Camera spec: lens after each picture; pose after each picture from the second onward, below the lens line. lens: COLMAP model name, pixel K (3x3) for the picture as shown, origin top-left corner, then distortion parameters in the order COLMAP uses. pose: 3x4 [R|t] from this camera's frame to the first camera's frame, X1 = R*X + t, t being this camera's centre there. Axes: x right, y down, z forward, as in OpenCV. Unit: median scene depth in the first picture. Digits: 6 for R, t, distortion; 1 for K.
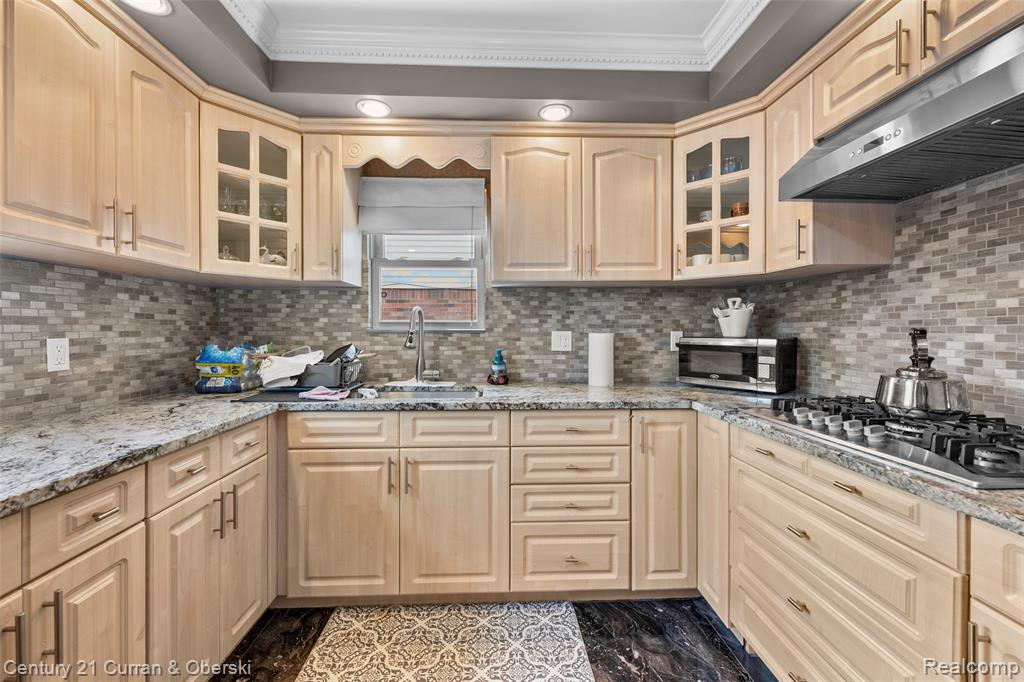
lens RADIAL K [[411.4, 0, 511.1], [0, 411.4, 333.1], [0, 0, 1]] dist [0.000106, 0.000170]
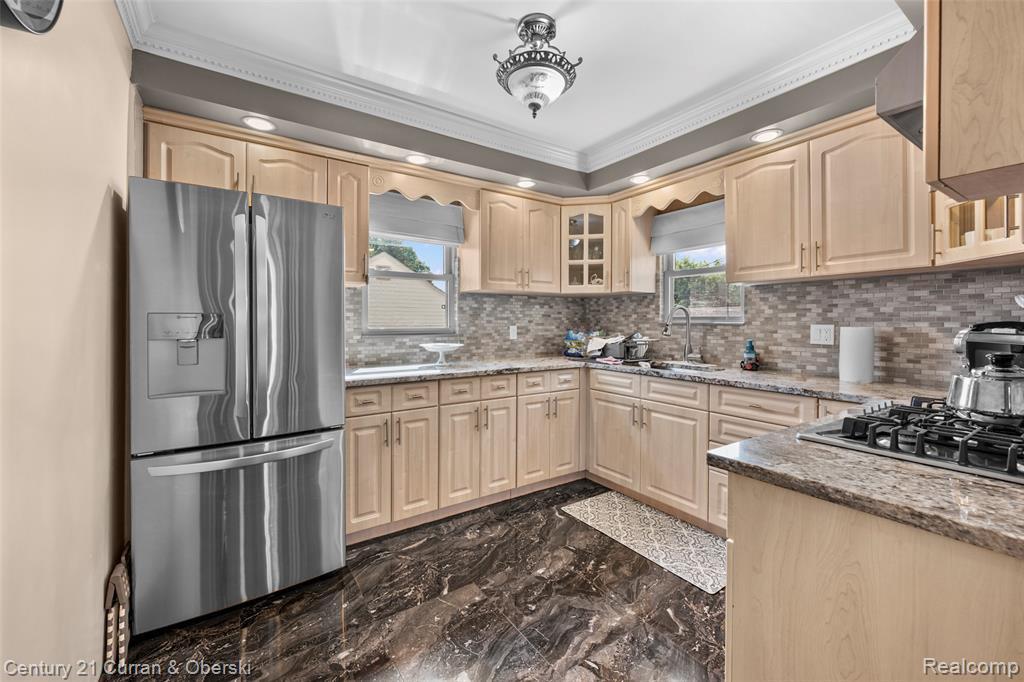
lens RADIAL K [[412.6, 0, 509.1], [0, 412.6, 323.4], [0, 0, 1]] dist [0.000211, 0.000074]
pose [[0.523921, 0.003873, -0.851758, 0.660090], [-0.010073, 0.999948, -0.001649, 0.001867], [0.851707, 0.009444, 0.523933, -0.201985]]
